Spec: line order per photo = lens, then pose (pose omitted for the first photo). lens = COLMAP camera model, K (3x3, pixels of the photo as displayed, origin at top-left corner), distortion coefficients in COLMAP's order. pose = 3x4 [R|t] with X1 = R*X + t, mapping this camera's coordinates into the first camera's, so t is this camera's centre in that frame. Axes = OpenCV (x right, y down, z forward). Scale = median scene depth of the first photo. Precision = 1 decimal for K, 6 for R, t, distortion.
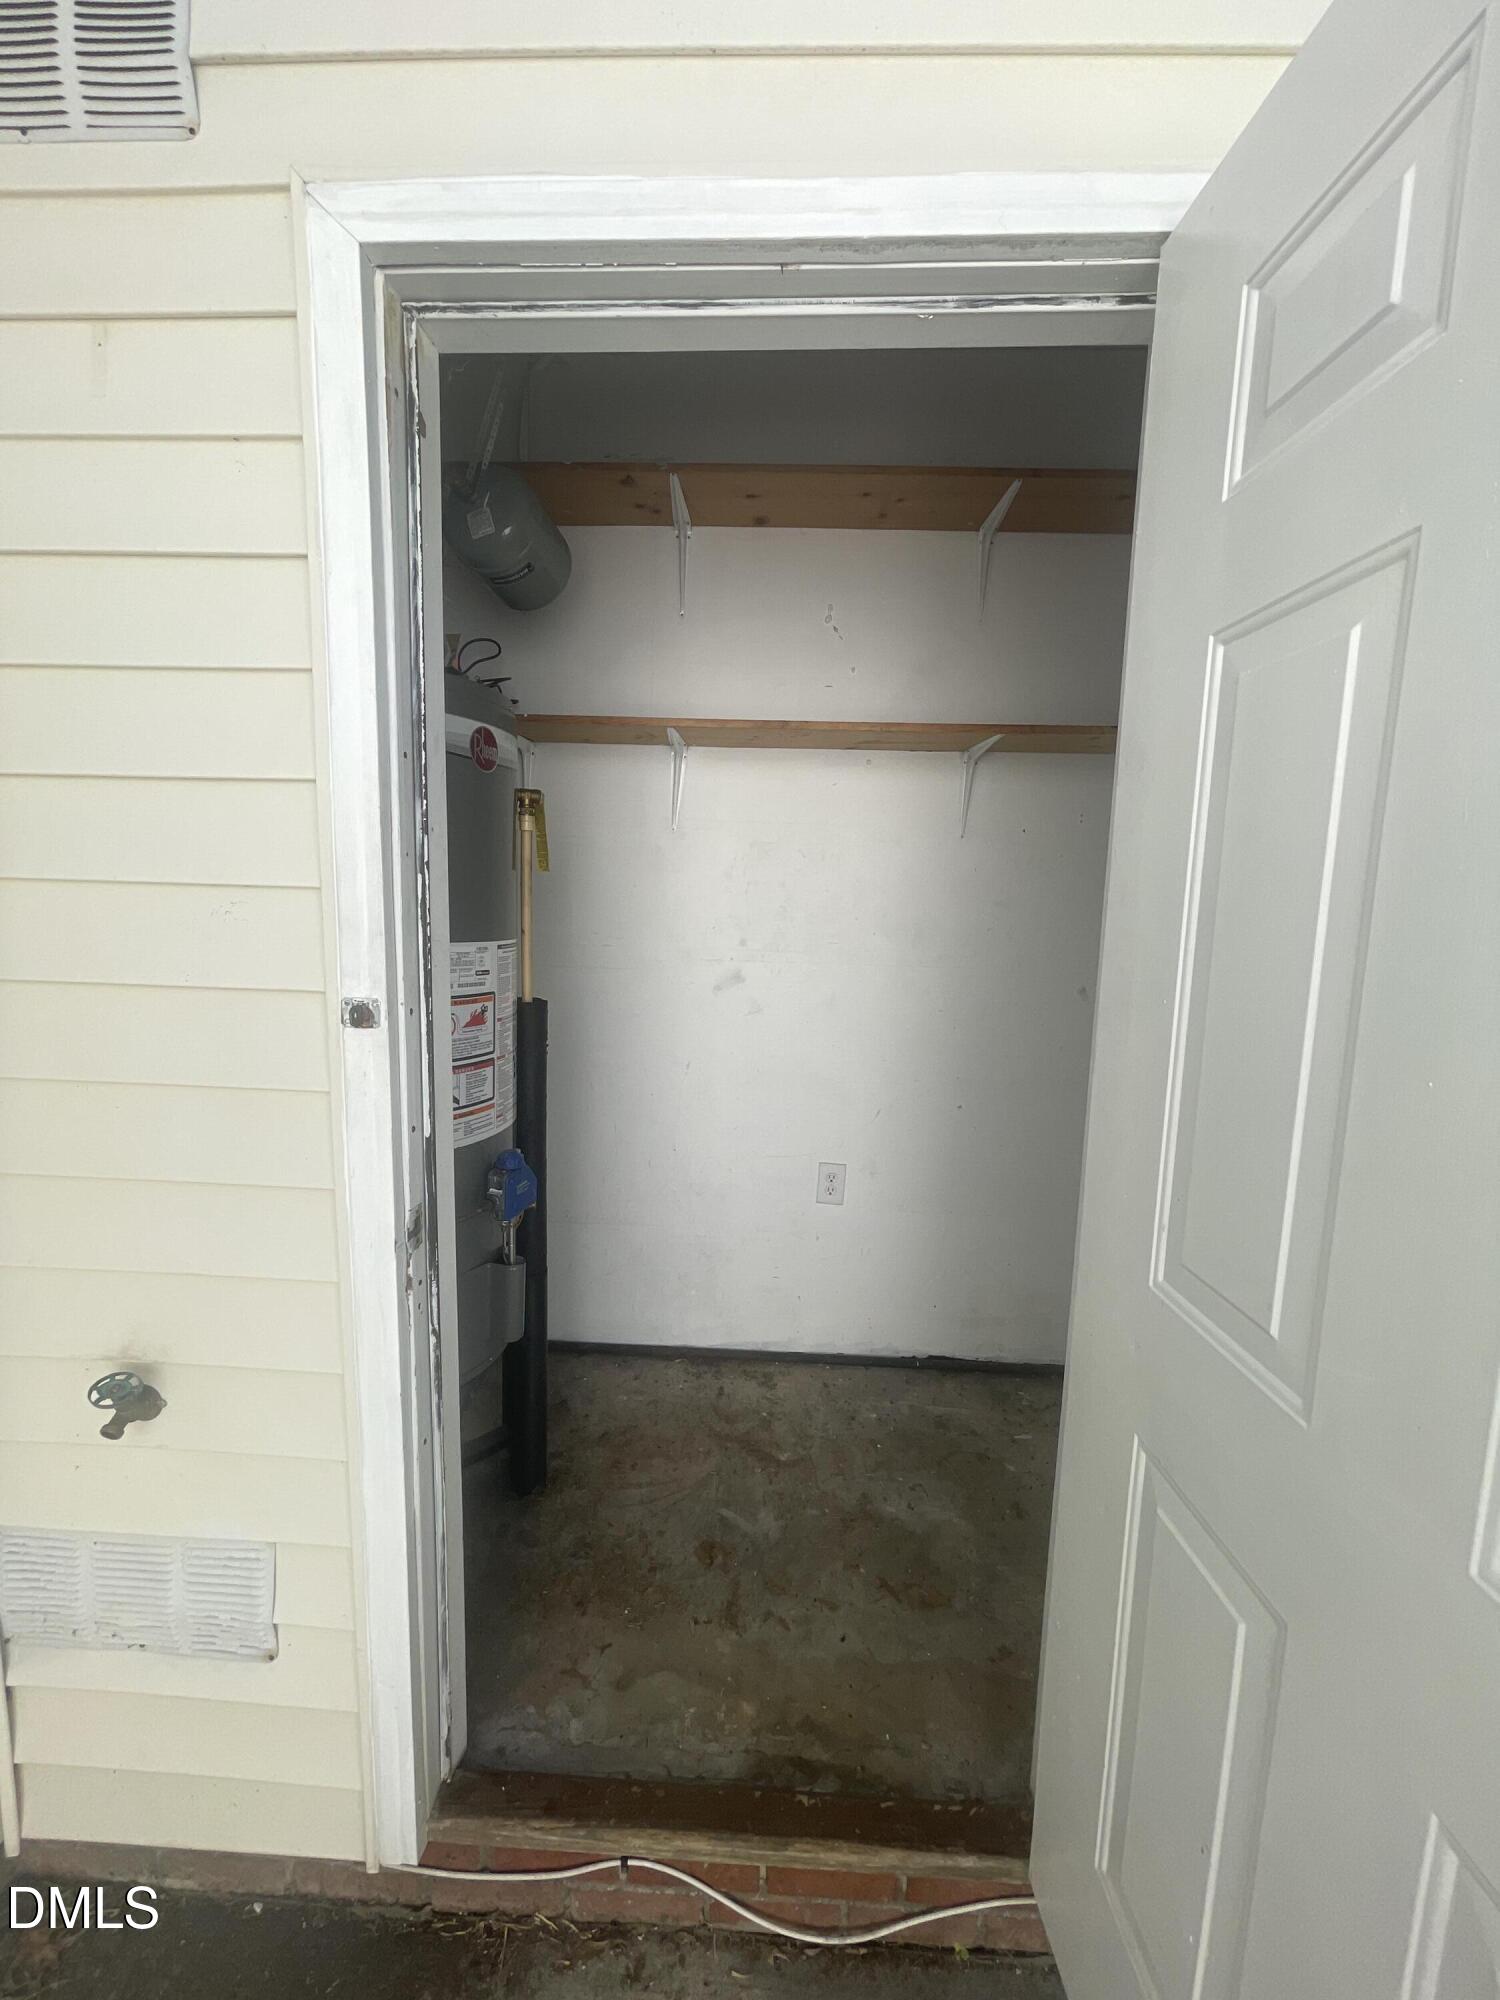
lens RADIAL K [[809.6, 0, 733.1], [0, 809.6, 1003.9], [0, 0, 1]] dist [0.004319, -0.002639]
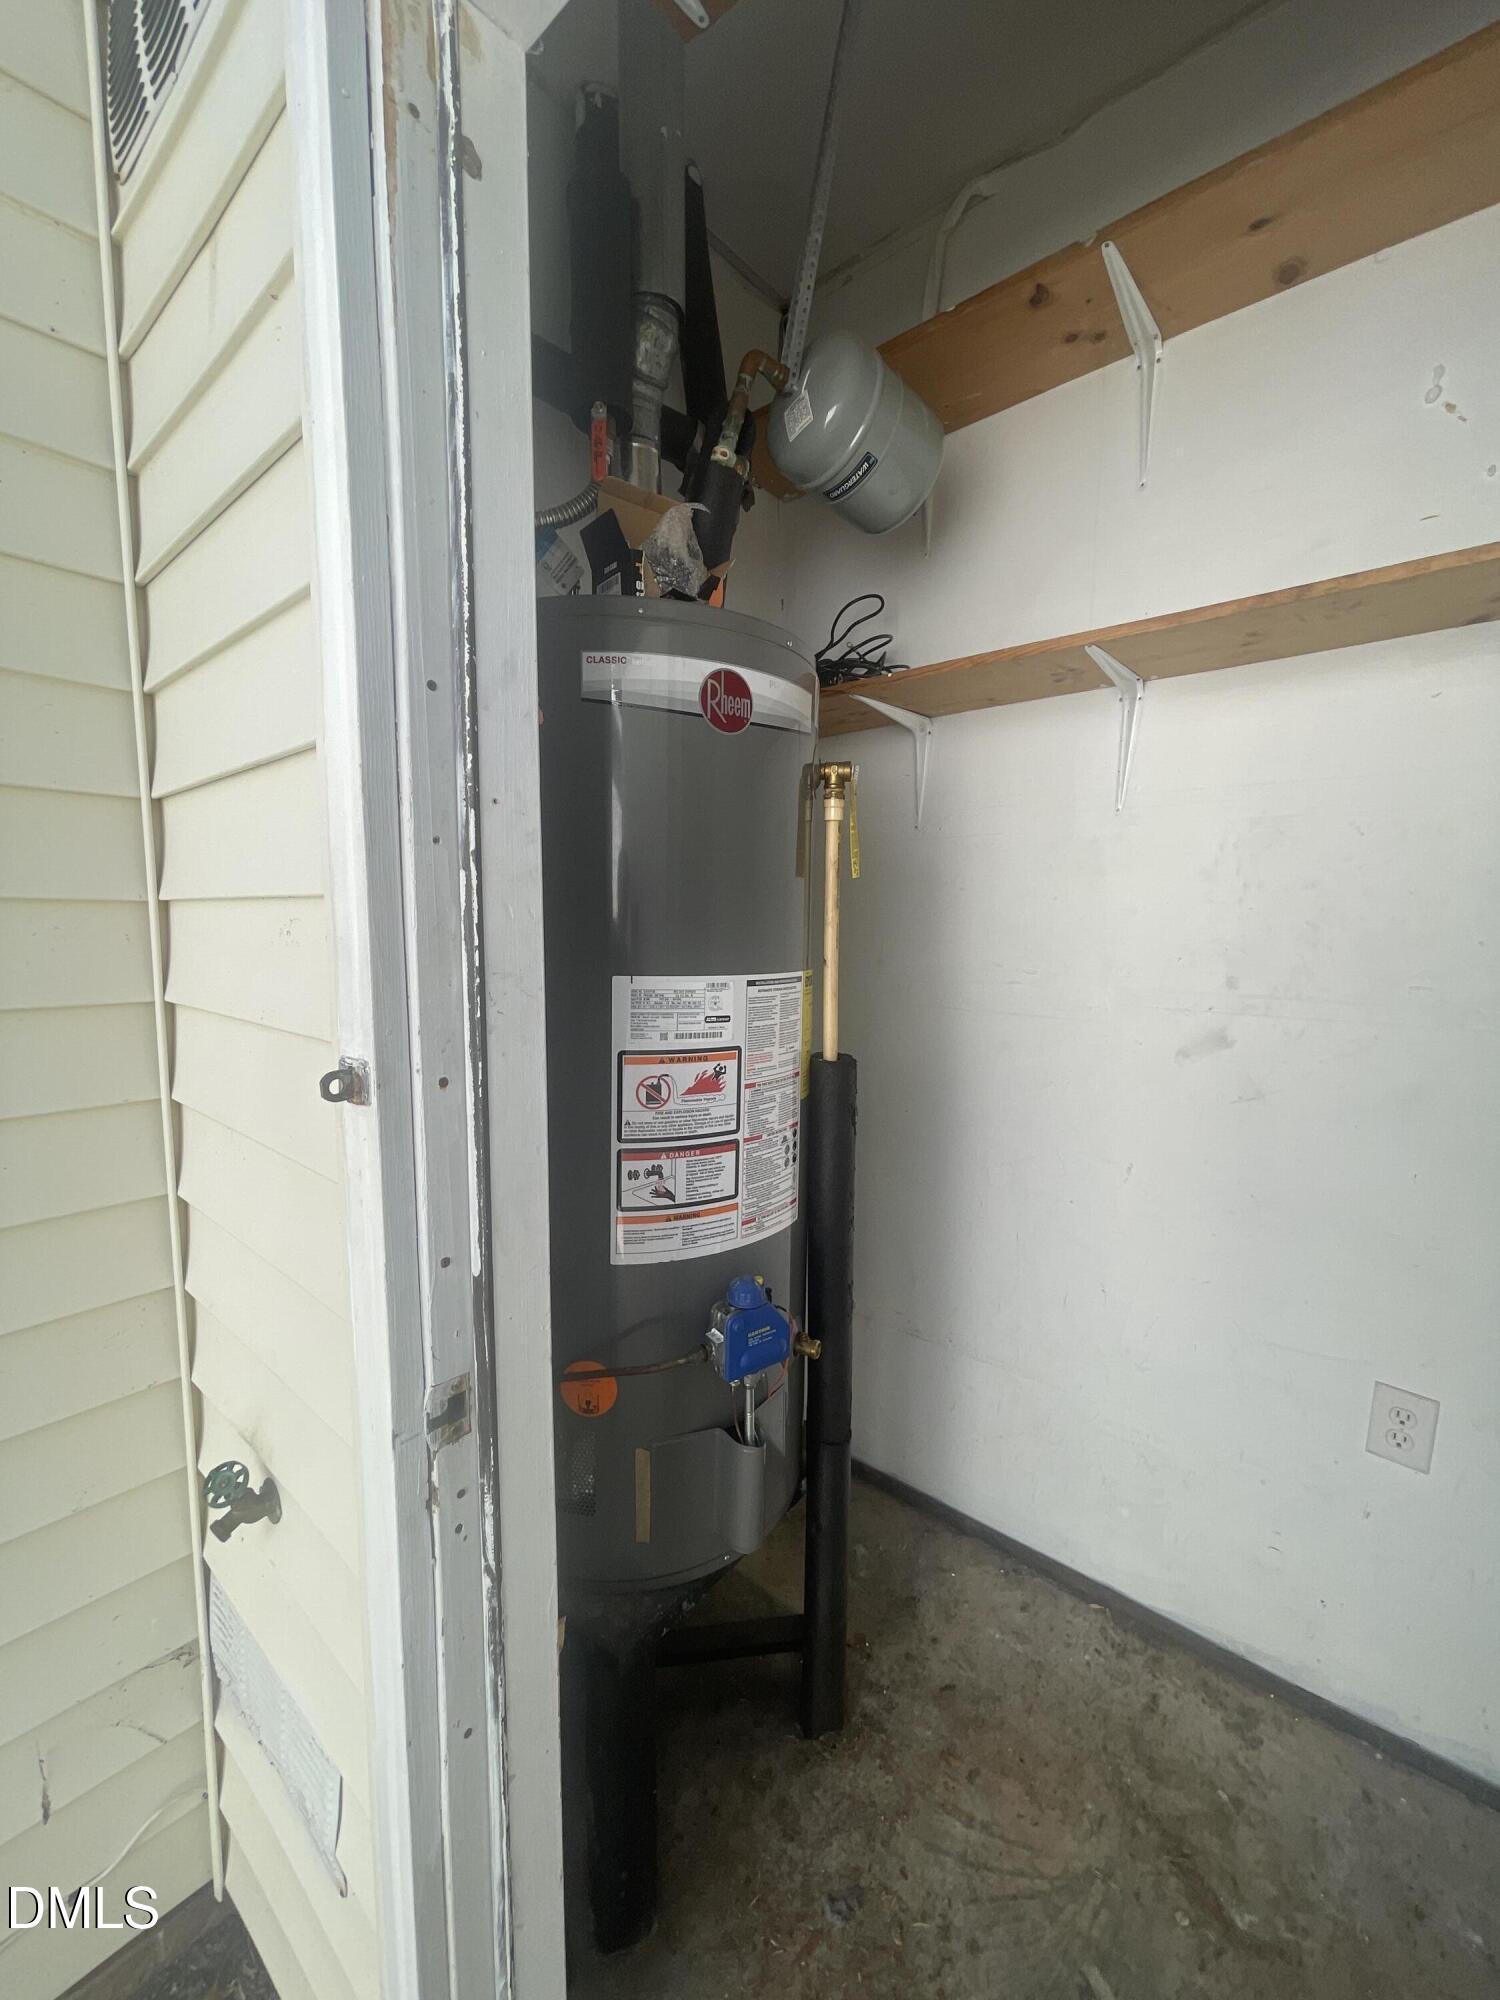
lens RADIAL K [[809.6, 0, 733.1], [0, 809.6, 1003.9], [0, 0, 1]] dist [0.004319, -0.002639]
pose [[0.797467, 0.040637, -0.601993, 0.120354], [-0.063234, 0.997864, -0.016407, -0.039128], [0.600040, 0.051150, 0.798333, 0.422629]]
